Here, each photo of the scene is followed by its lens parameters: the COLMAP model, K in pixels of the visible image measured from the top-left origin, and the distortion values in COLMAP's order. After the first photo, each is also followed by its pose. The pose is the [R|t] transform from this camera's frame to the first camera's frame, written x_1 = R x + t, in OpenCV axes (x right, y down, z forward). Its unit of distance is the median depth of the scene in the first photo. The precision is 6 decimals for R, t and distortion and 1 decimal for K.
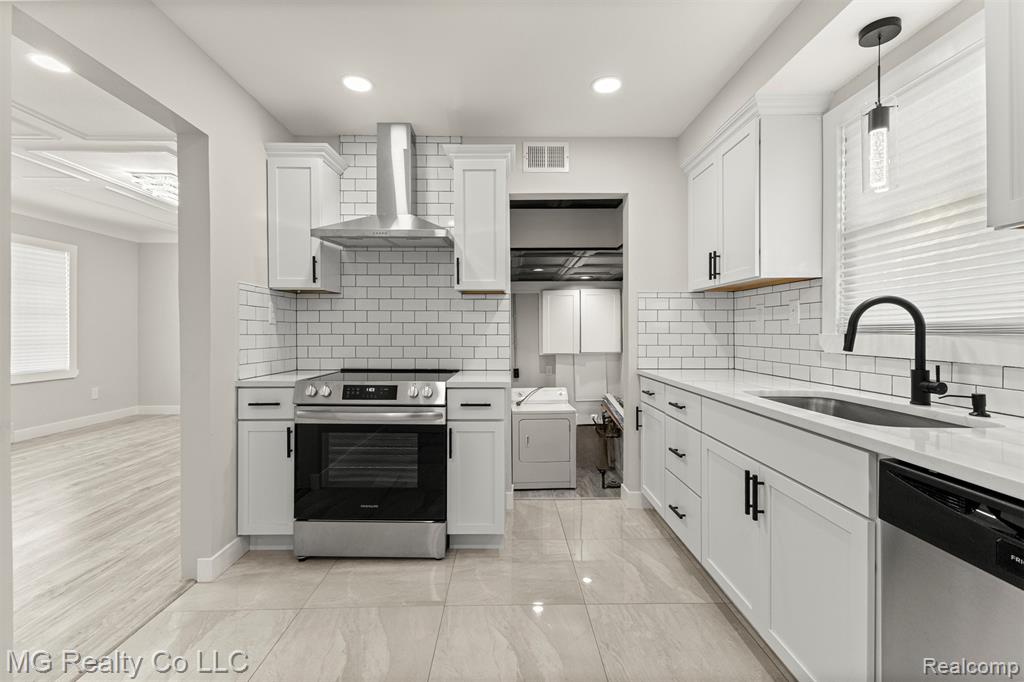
lens RADIAL K [[444.1, 0, 512.5], [0, 444.1, 336.5], [0, 0, 1]] dist [0.008705, -0.000295]
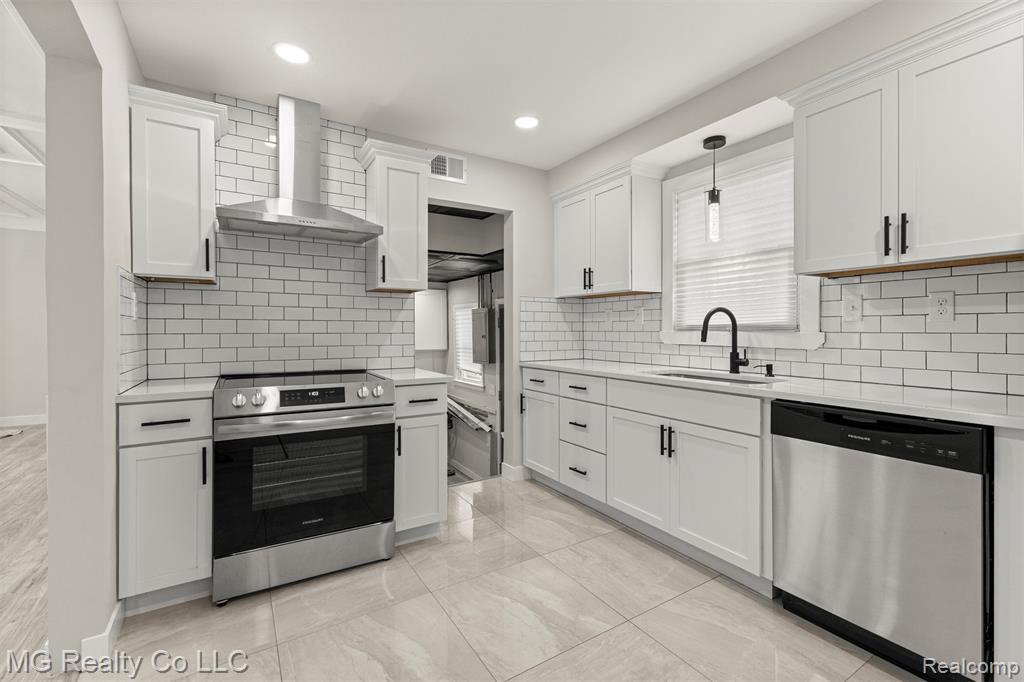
lens RADIAL K [[444.1, 0, 513.9], [0, 444.1, 334.9], [0, 0, 1]] dist [0.008705, -0.000295]
pose [[0.857393, -0.007582, 0.514607, -0.429239], [0.007627, 0.999969, 0.002026, -0.000086], [-0.514606, 0.002187, 0.857424, 0.001979]]
